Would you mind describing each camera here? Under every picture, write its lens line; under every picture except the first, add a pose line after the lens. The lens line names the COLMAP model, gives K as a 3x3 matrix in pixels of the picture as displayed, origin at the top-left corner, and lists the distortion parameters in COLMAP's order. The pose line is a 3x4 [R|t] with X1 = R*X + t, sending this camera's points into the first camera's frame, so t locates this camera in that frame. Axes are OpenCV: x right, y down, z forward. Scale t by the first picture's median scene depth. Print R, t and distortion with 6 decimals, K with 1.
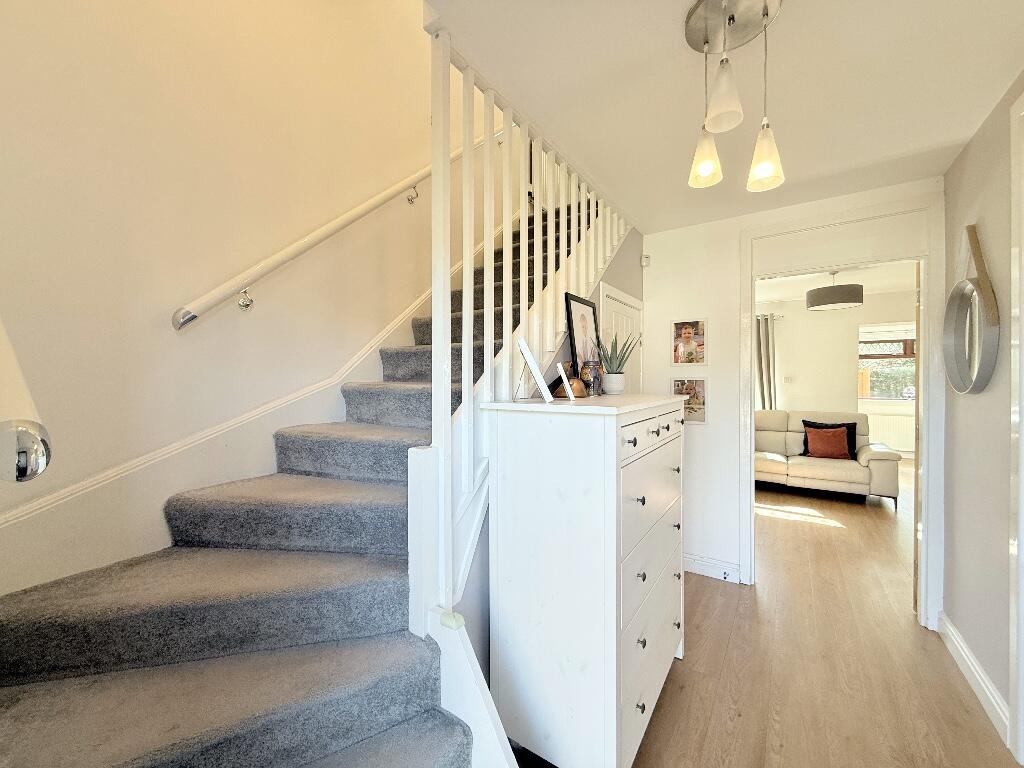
lens RADIAL K [[405.2, 0, 512.0], [0, 405.2, 384.0], [0, 0, 1]] dist [-0.000825, -0.000016]
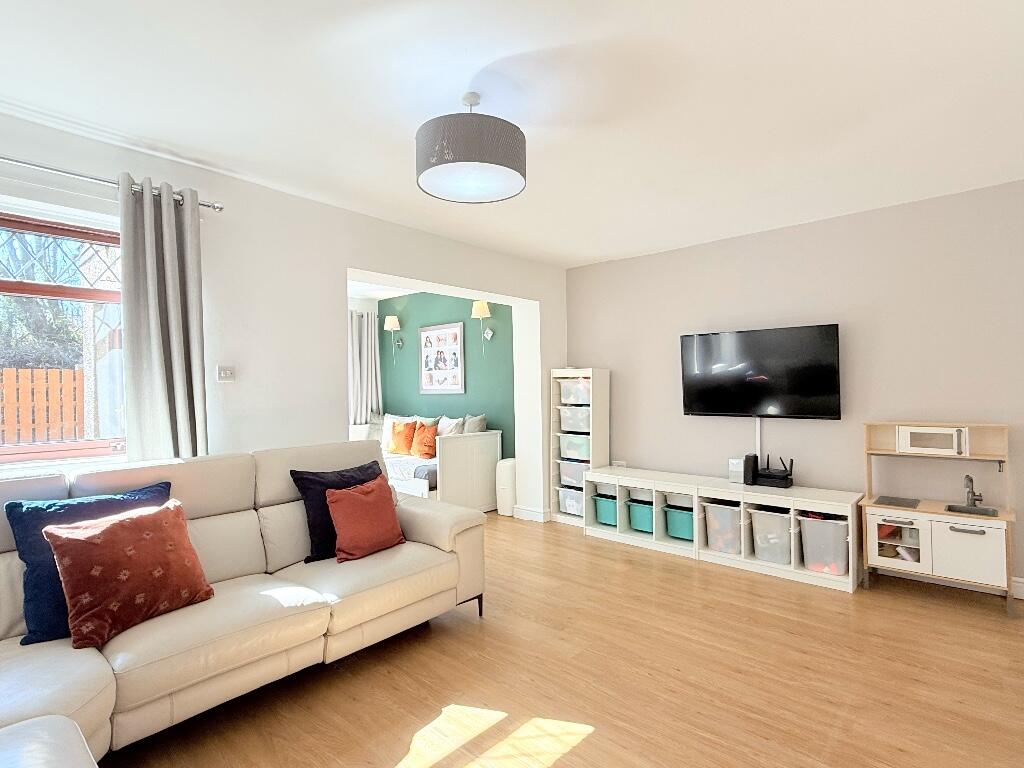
lens RADIAL K [[533.5, 0, 515.3], [0, 533.5, 384.2], [0, 0, 1]] dist [-0.029536, 0.034432]
pose [[0.111060, -0.000889, 0.993813, 0.206491], [0.038552, 0.999251, -0.003415, 0.013700], [-0.993066, 0.038693, 0.111011, 0.665716]]
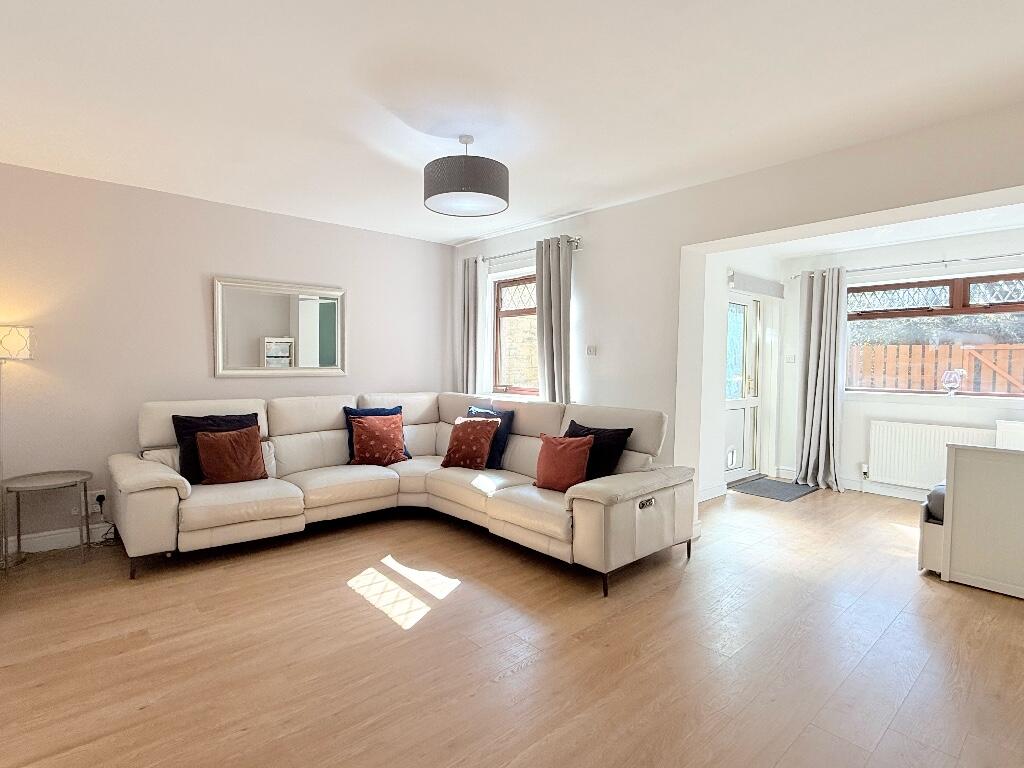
lens RADIAL K [[533.5, 0, 515.3], [0, 533.5, 384.2], [0, 0, 1]] dist [-0.029536, 0.034432]
pose [[0.975356, 0.015219, -0.220112, 0.729075], [-0.011936, 0.999797, 0.016236, 0.026564], [0.220314, -0.013209, 0.975340, 0.261457]]
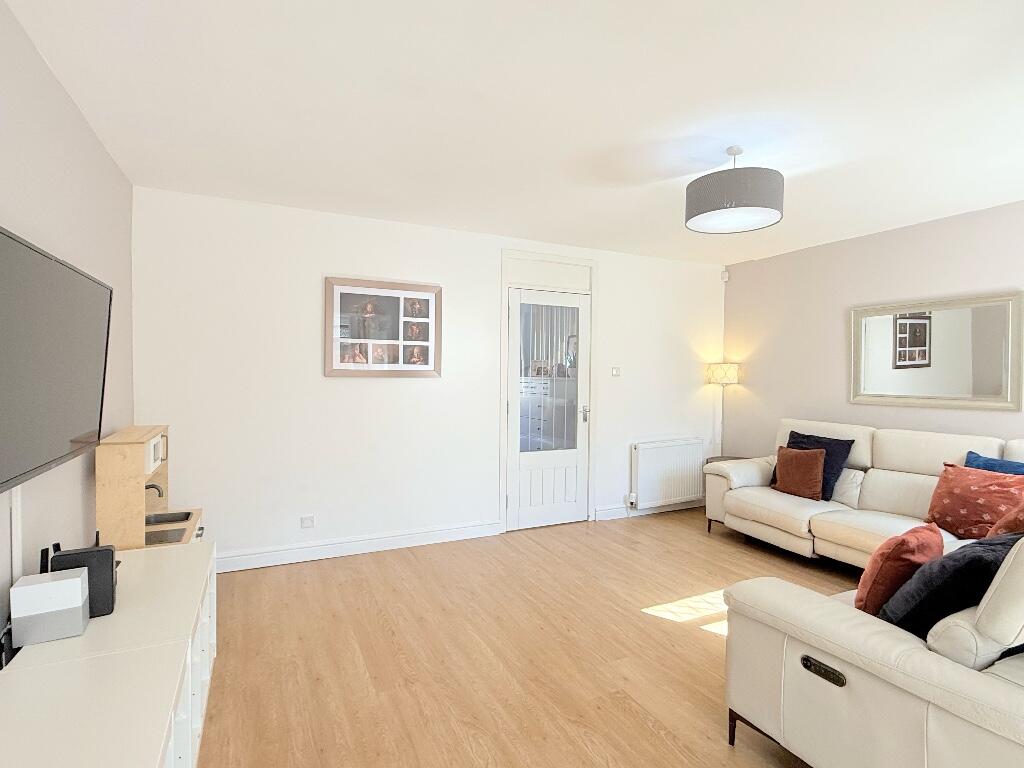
lens RADIAL K [[533.8, 0, 515.6], [0, 533.8, 379.8], [0, 0, 1]] dist [-0.001058, -0.000282]
pose [[-0.482032, 0.004260, -0.876143, 1.063957], [-0.035908, 0.999052, 0.024613, 0.000237], [0.875418, 0.043325, -0.481422, 0.797390]]
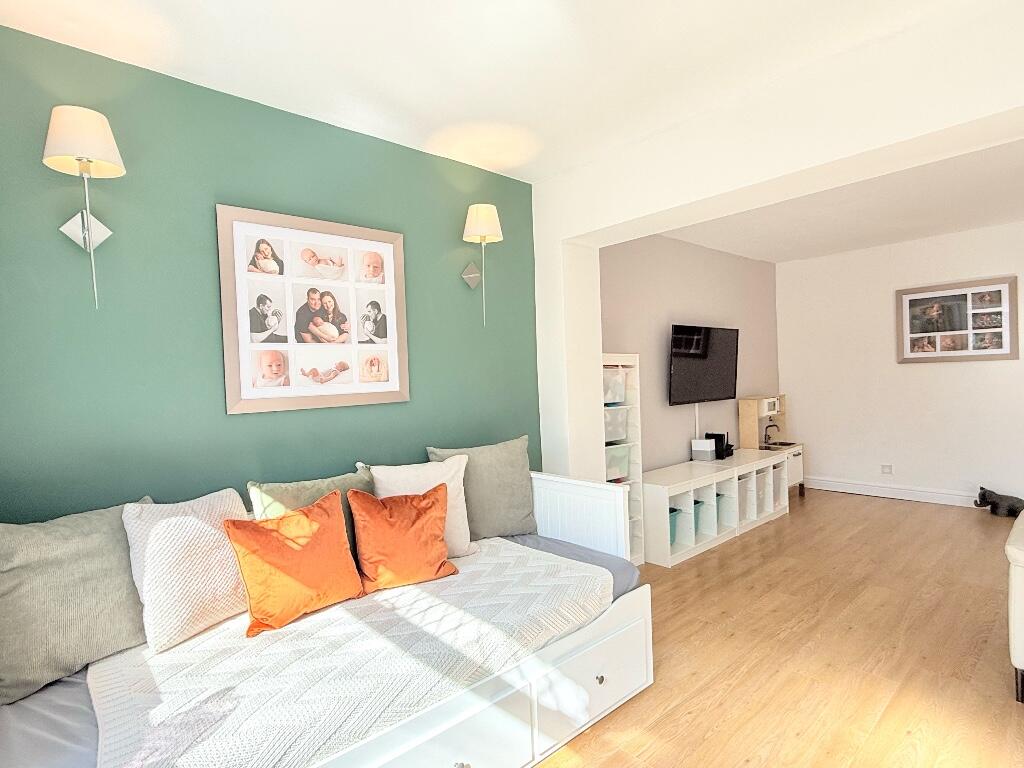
lens RADIAL K [[533.5, 0, 515.3], [0, 533.5, 384.2], [0, 0, 1]] dist [-0.029536, 0.034432]
pose [[-0.974443, 0.029532, 0.222685, 1.027840], [0.038798, 0.998549, 0.037351, -0.002837], [-0.221258, 0.045037, -0.974175, 1.284803]]
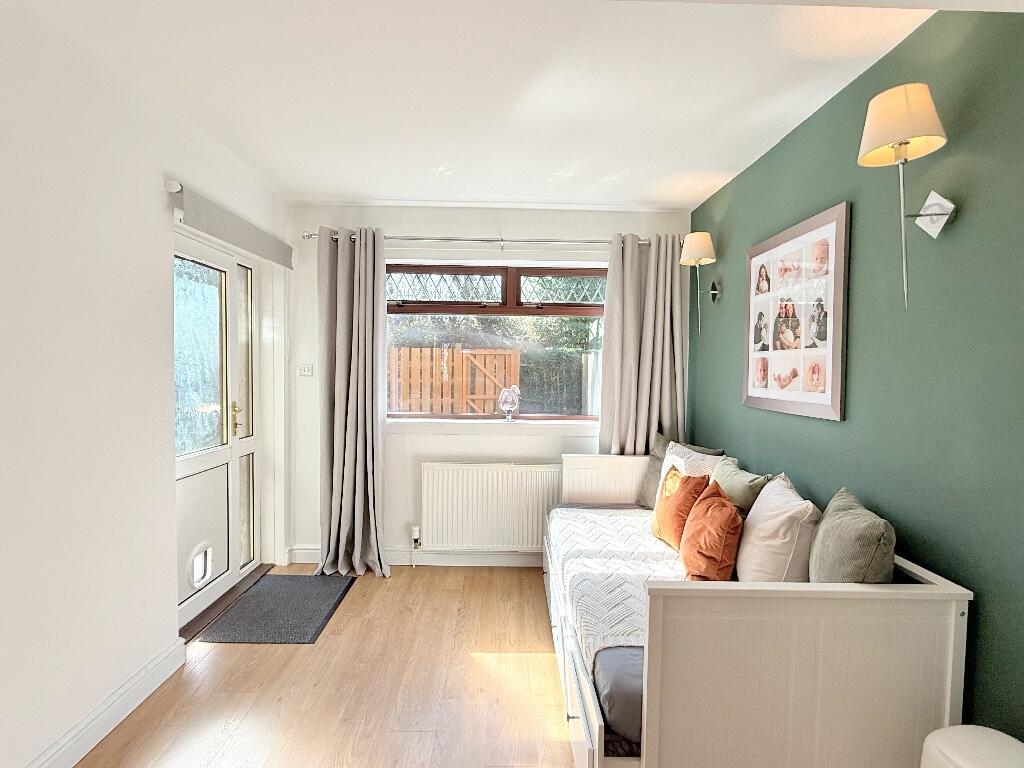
lens RADIAL K [[533.5, 0, 515.3], [0, 533.5, 384.2], [0, 0, 1]] dist [-0.029536, 0.034432]
pose [[0.805504, -0.014882, 0.592403, 0.849094], [0.004791, 0.999815, 0.018602, -0.006273], [-0.592570, -0.012146, 0.805427, 0.728850]]
